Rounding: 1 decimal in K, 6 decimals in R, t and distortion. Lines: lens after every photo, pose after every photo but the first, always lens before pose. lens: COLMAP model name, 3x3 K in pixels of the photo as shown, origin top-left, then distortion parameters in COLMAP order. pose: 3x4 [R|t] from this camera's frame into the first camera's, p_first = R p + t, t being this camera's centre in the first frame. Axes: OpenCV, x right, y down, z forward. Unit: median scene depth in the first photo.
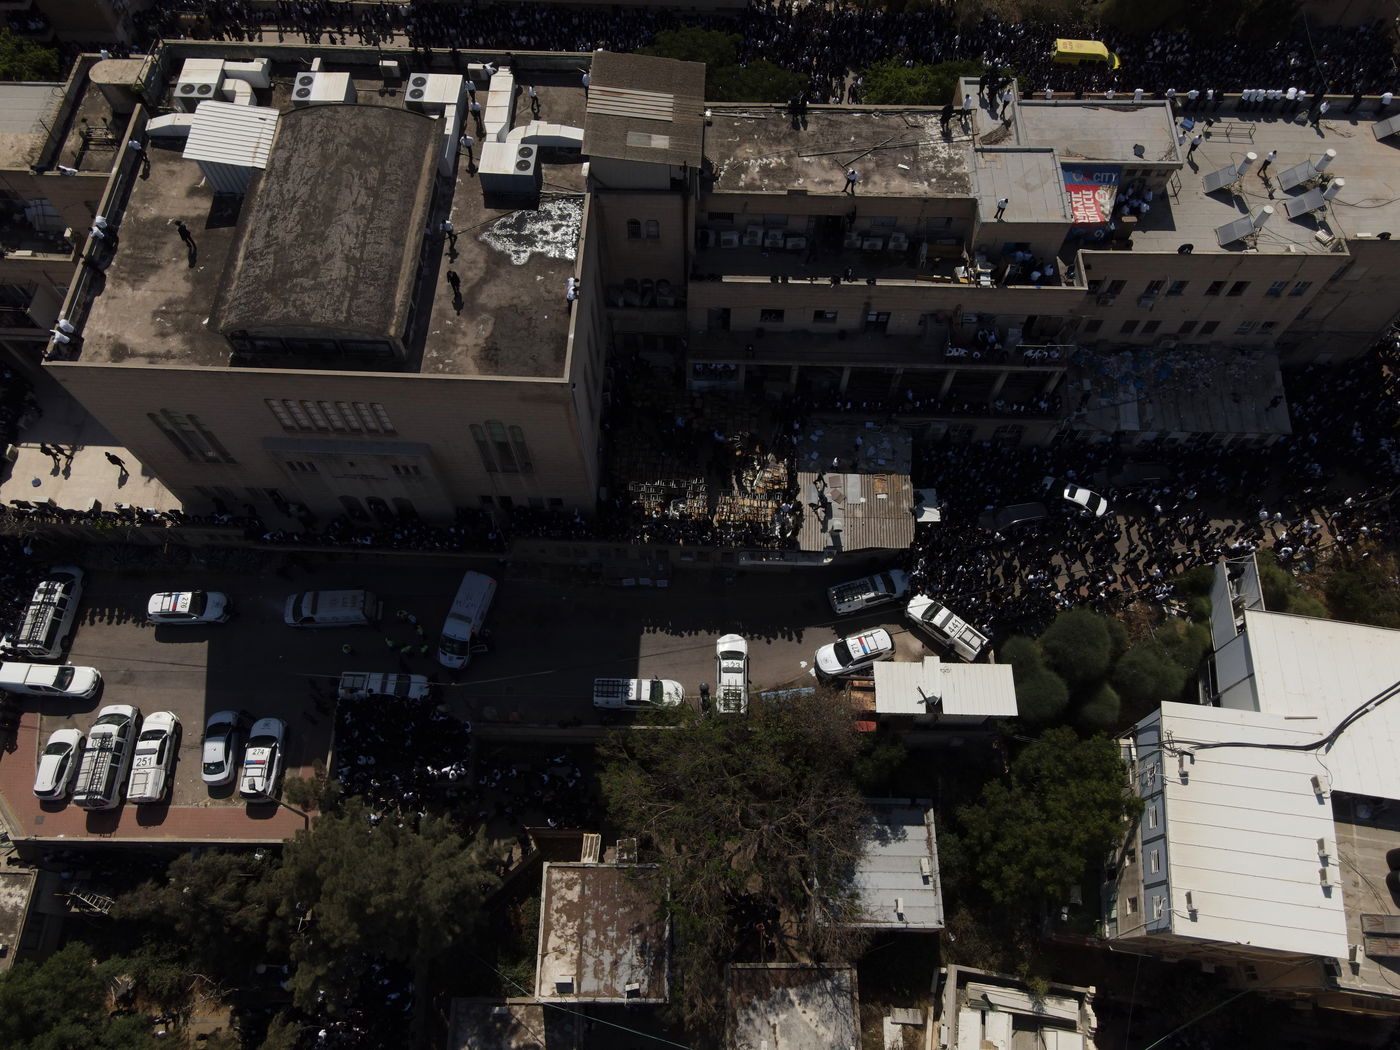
lens RADIAL K [[1035.2, 0, 700.0], [0, 1035.2, 525.0], [0, 0, 1]] dist [0.009213, 0.000961]
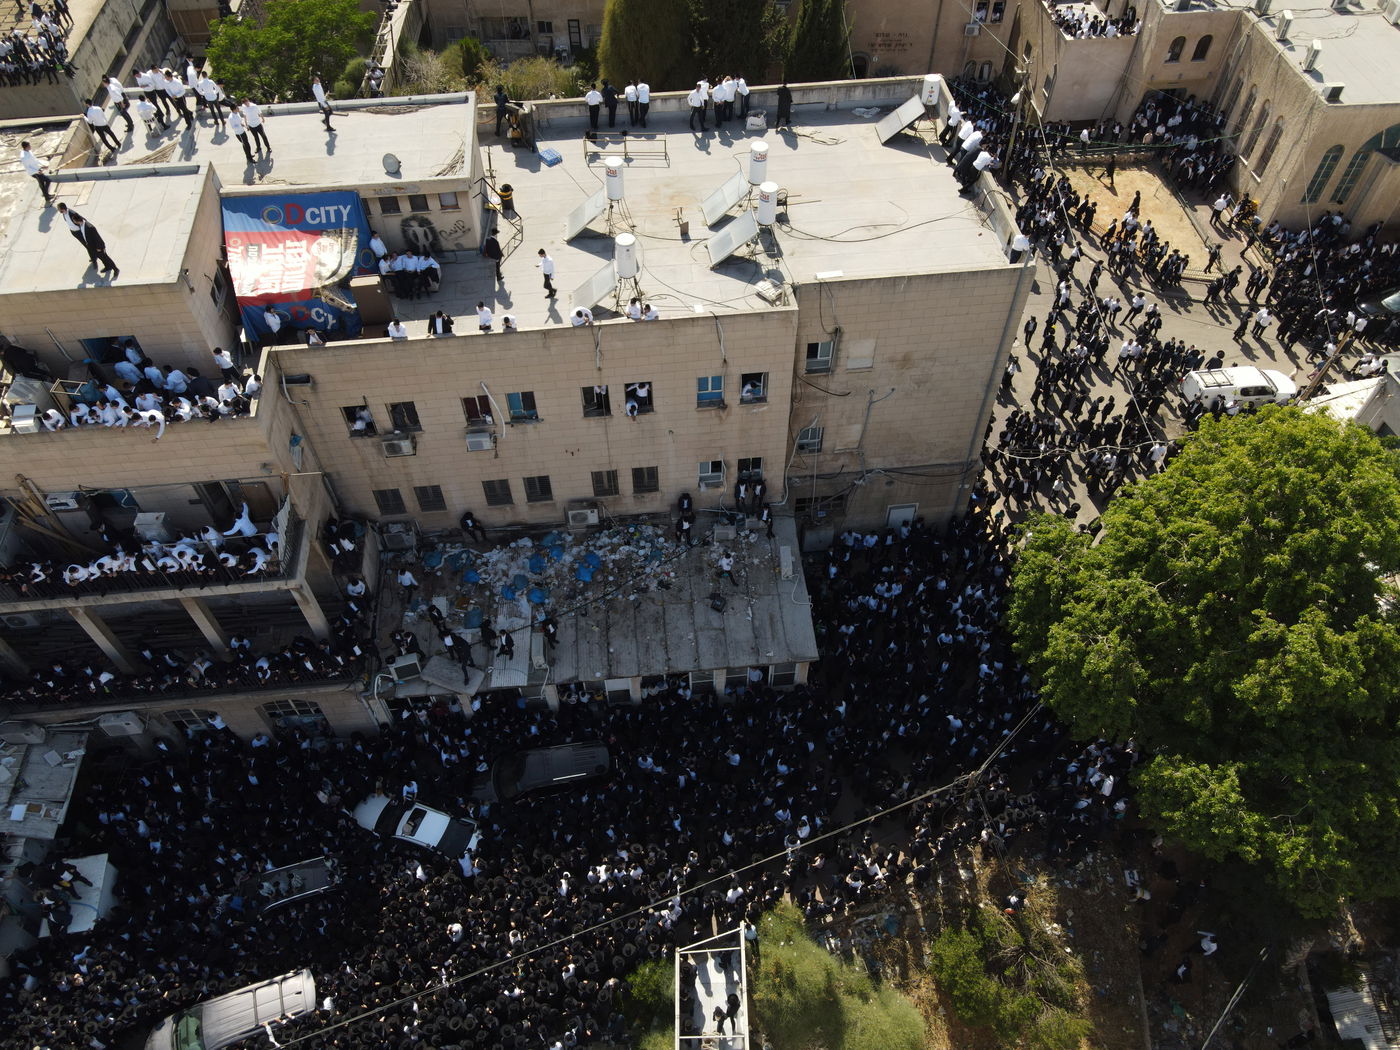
lens RADIAL K [[1035.2, 0, 700.0], [0, 1035.2, 525.0], [0, 0, 1]] dist [0.009213, 0.000961]
pose [[0.992804, -0.100559, 0.065026, 0.484324], [0.112772, 0.967765, -0.225196, -0.042857], [-0.040284, 0.230908, 0.972141, 0.481318]]
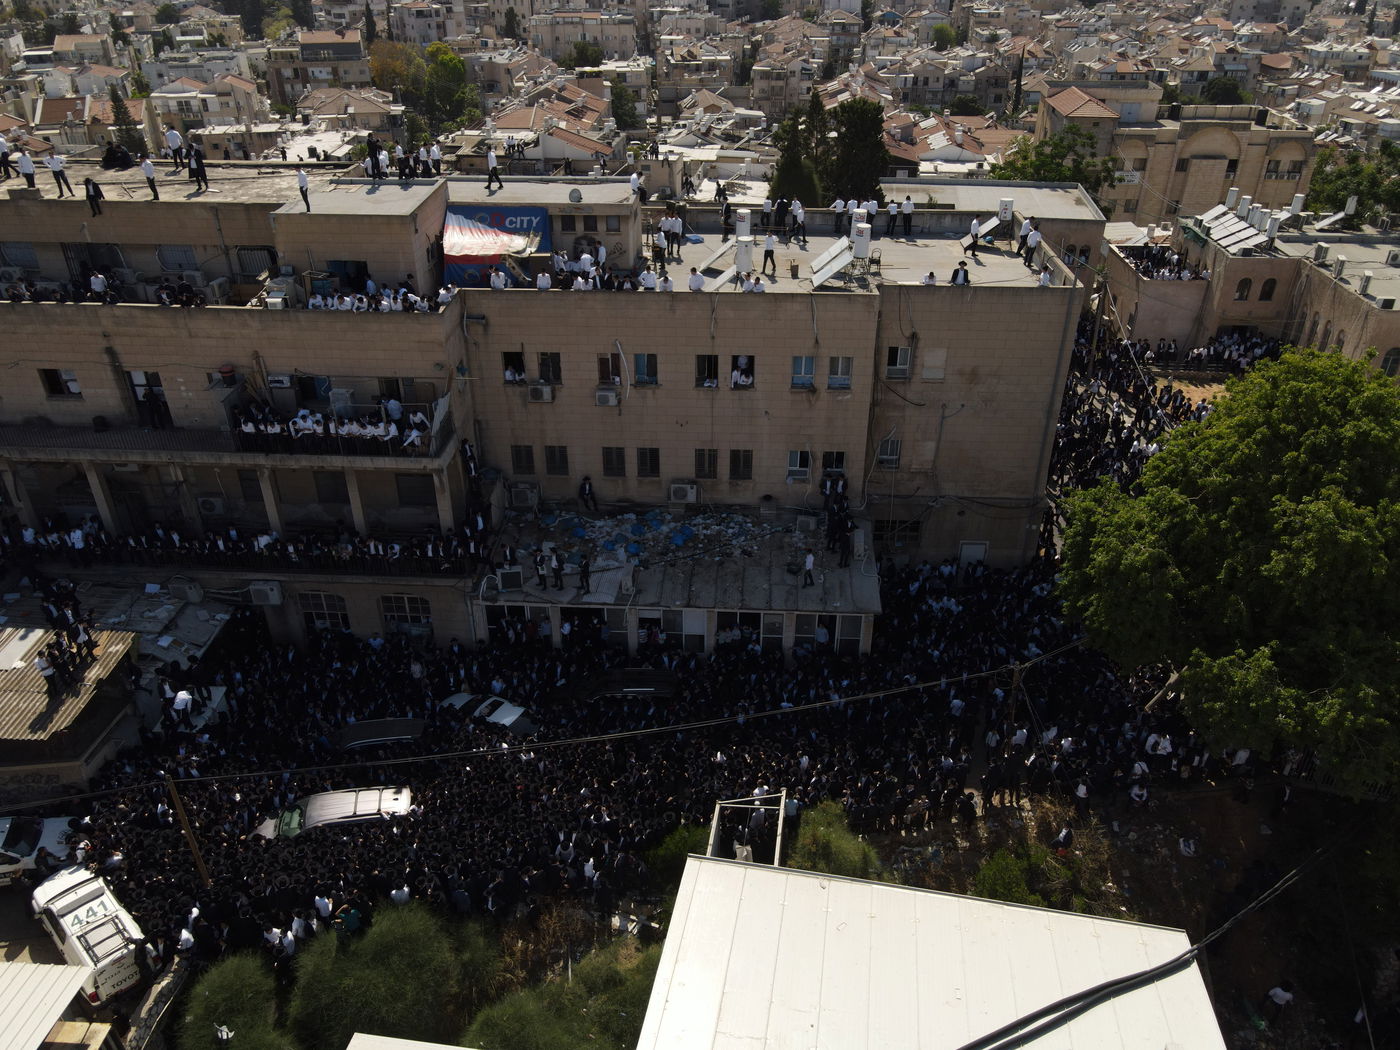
lens RADIAL K [[1038.1, 0, 700.0], [0, 1038.1, 525.0], [0, 0, 1]] dist [-0.011506, 0.042025]
pose [[0.999267, 0.014630, -0.035363, 0.491610], [-0.031980, 0.826786, -0.561607, 0.191218], [0.021021, 0.562327, 0.826648, 0.507878]]
